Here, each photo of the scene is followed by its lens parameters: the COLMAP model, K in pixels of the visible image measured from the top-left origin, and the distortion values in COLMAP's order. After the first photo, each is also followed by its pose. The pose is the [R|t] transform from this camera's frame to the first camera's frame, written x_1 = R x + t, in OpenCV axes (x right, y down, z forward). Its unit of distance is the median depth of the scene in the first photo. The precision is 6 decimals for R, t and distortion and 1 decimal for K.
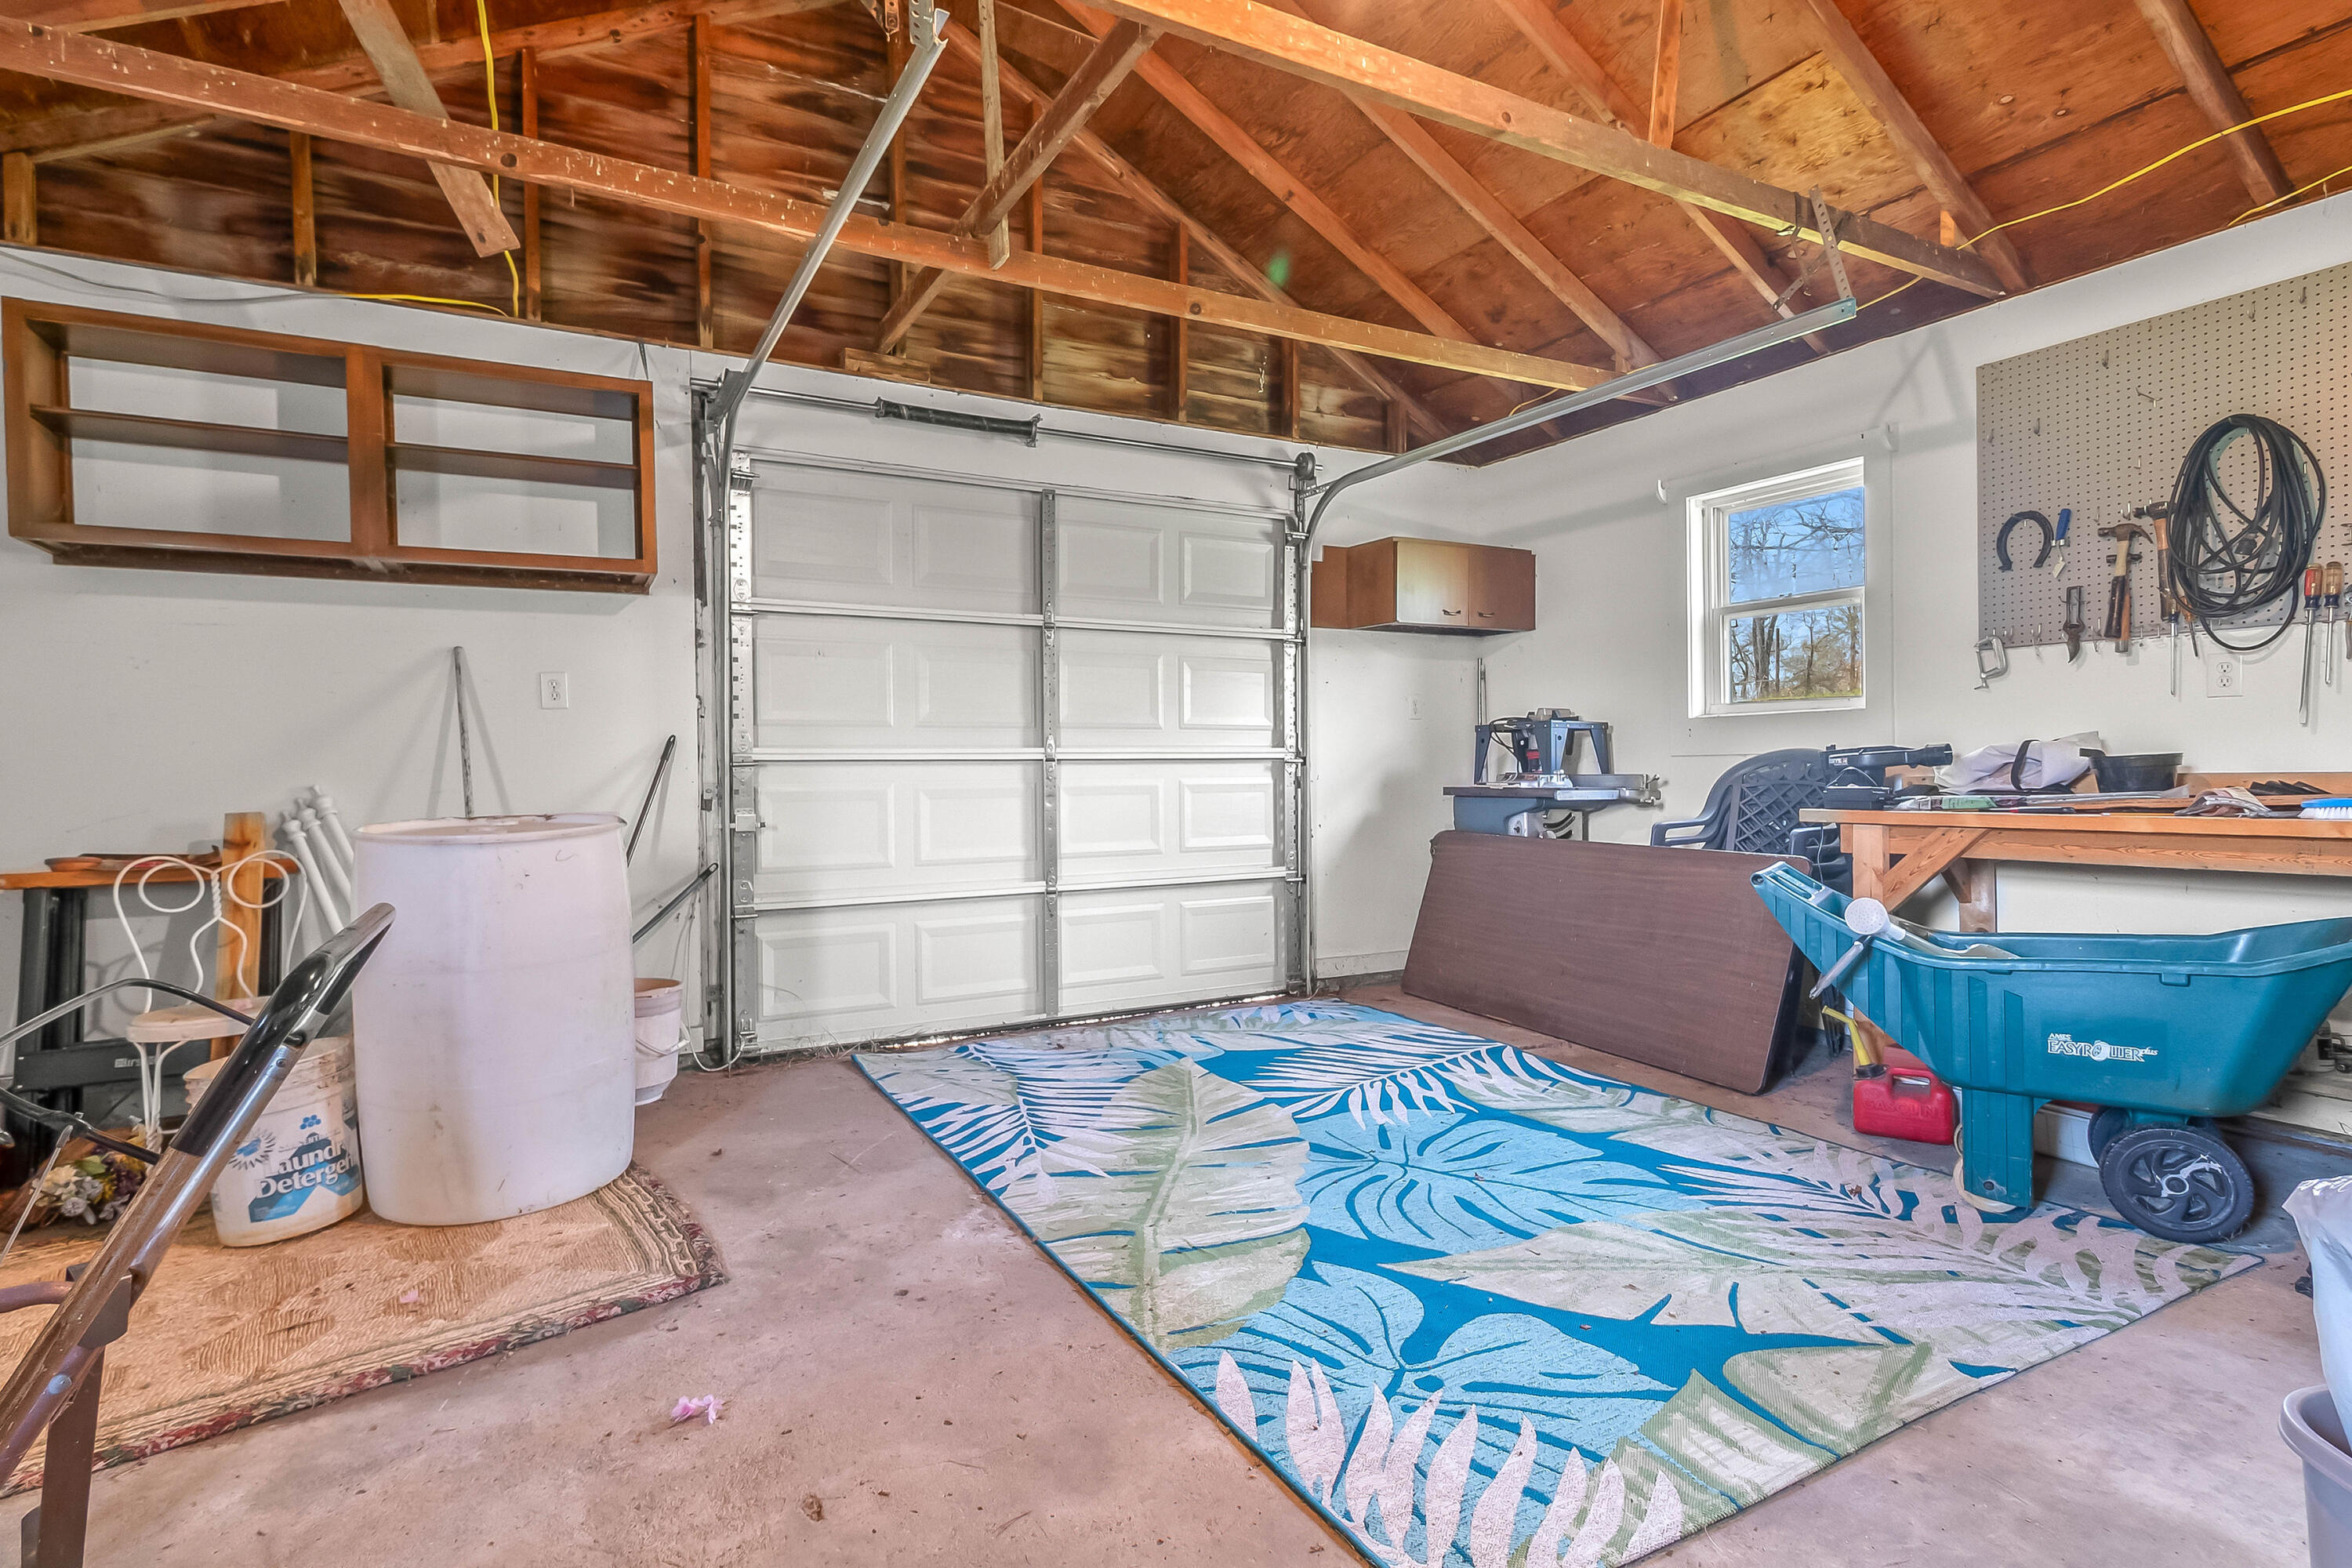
lens RADIAL K [[1136.3, 0, 1113.3], [0, 1136.3, 781.1], [0, 0, 1]] dist [0.000360, -0.000454]
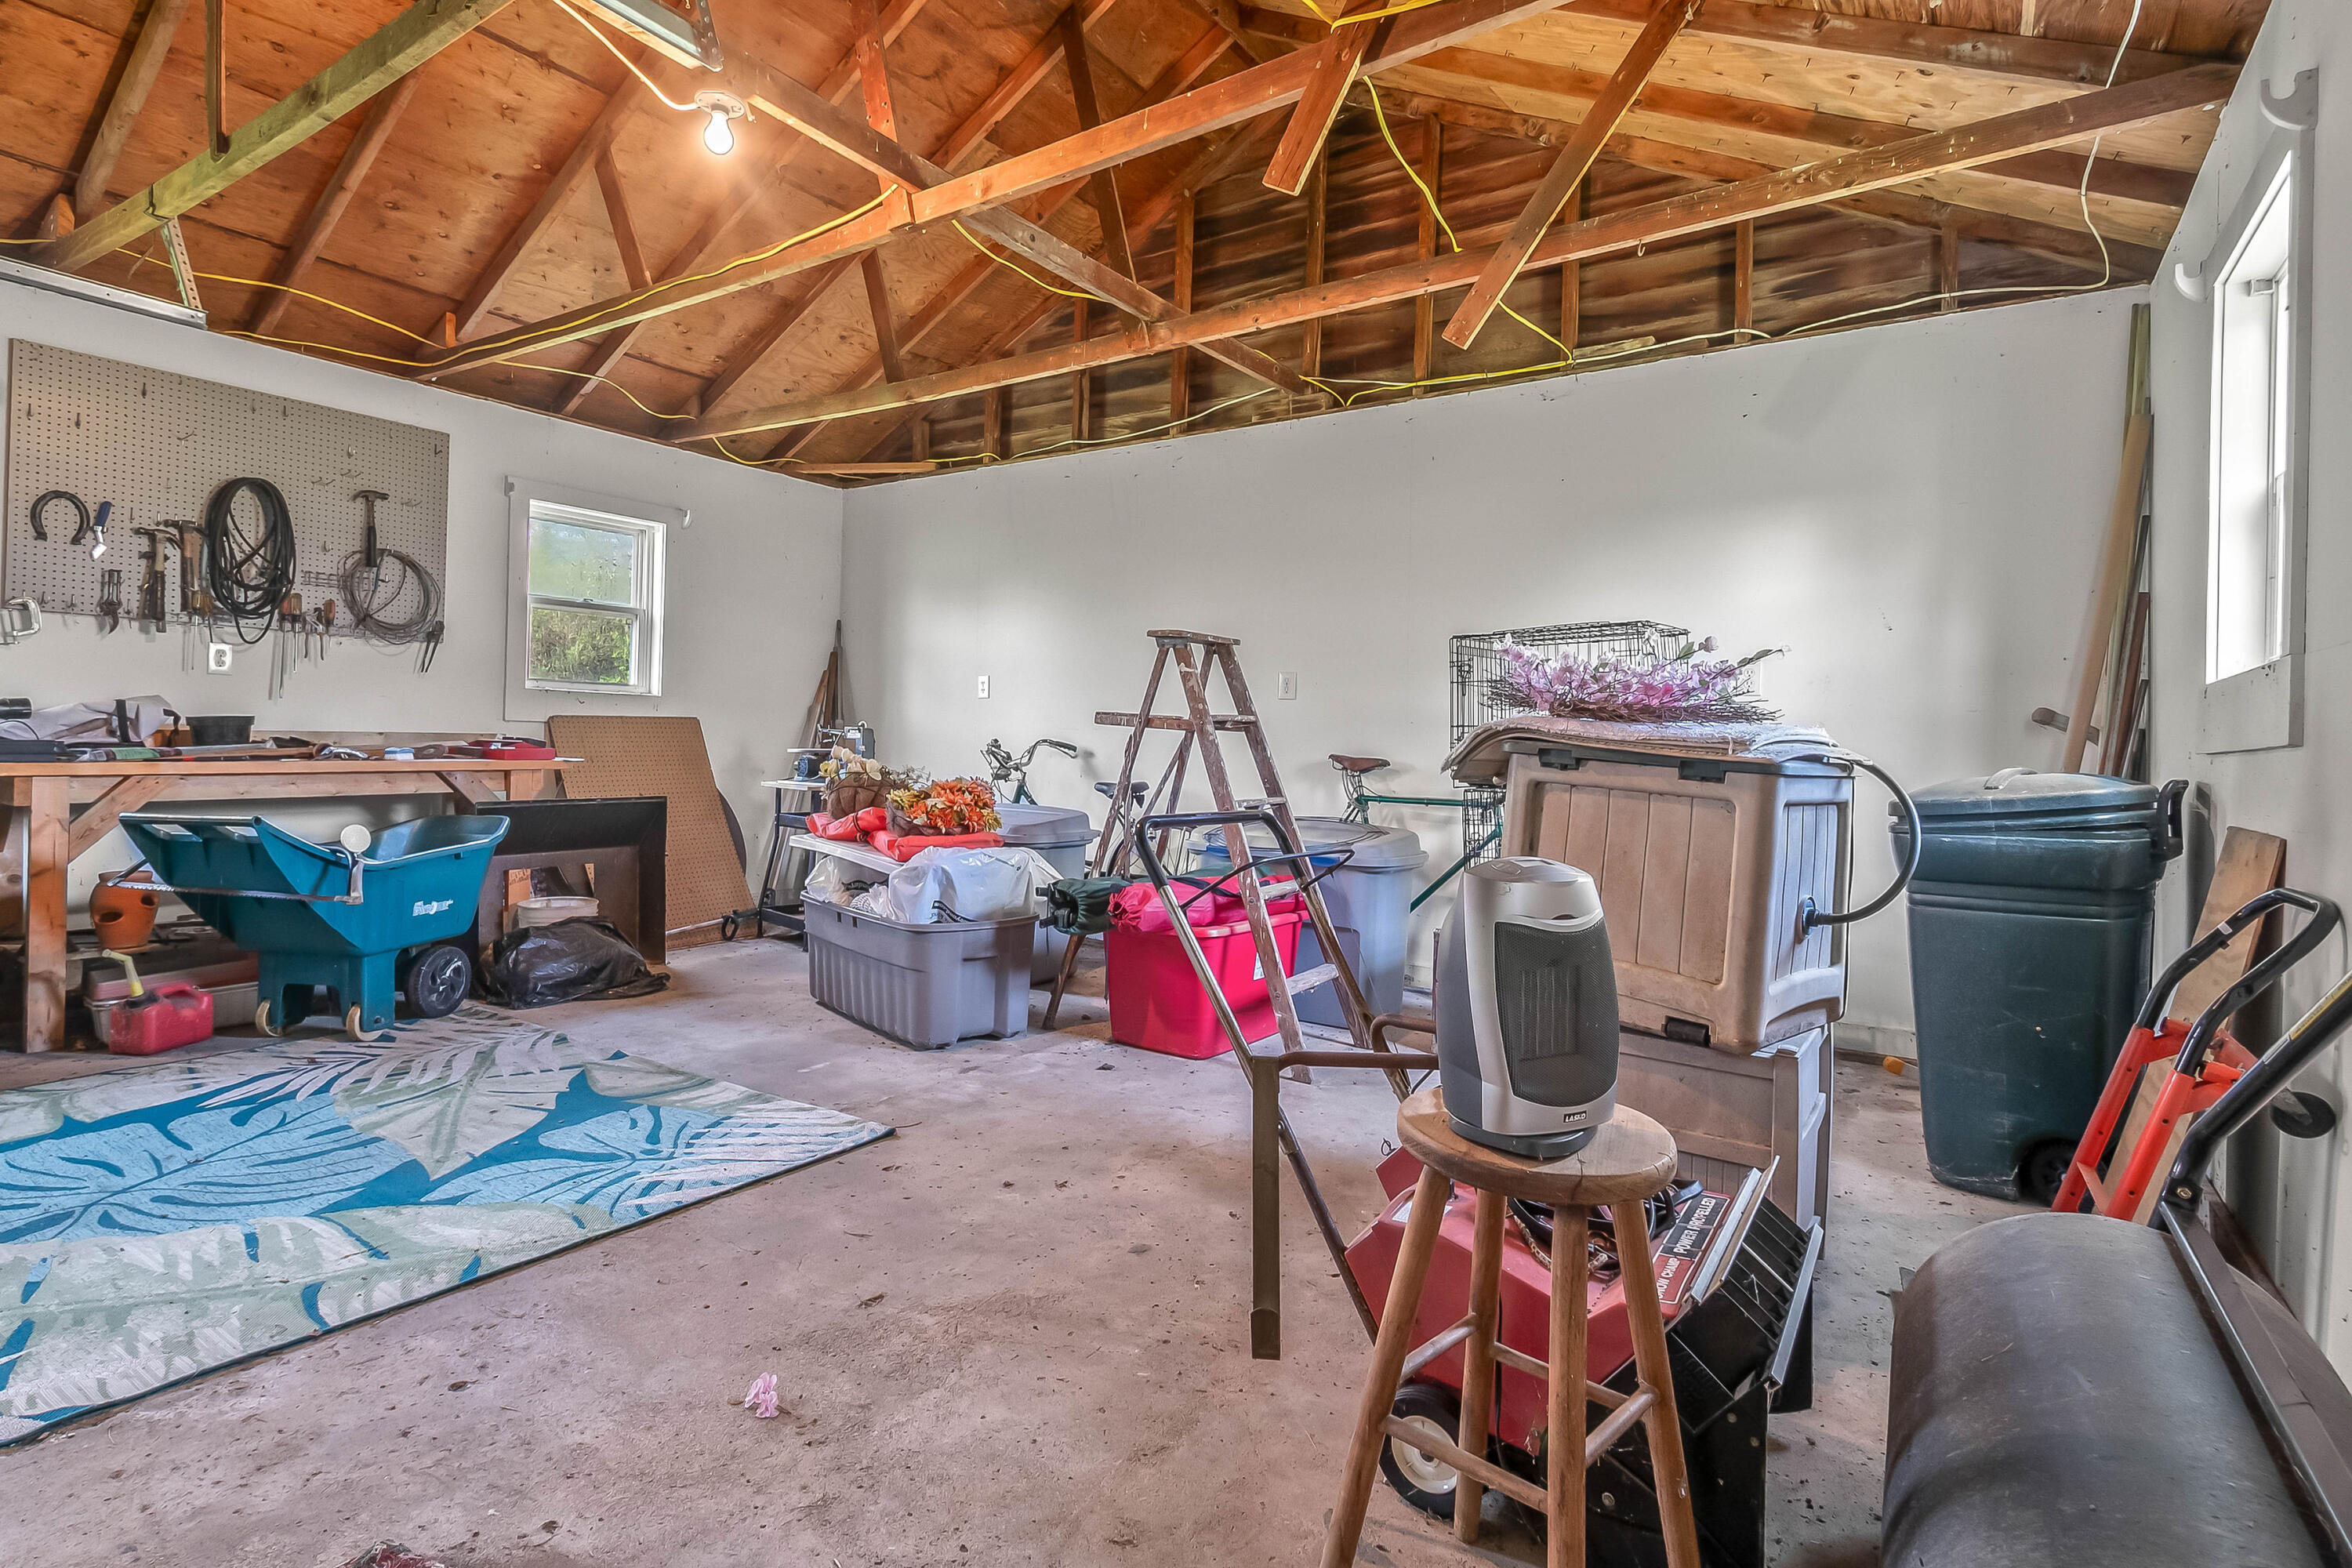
lens RADIAL K [[1136.3, 0, 1177.5], [0, 1136.3, 766.4], [0, 0, 1]] dist [0.000360, -0.000454]
pose [[-0.491917, -0.017950, 0.870457, -1.028477], [-0.005363, 0.999831, 0.017587, 0.007089], [-0.870626, 0.003982, -0.491930, 0.887134]]
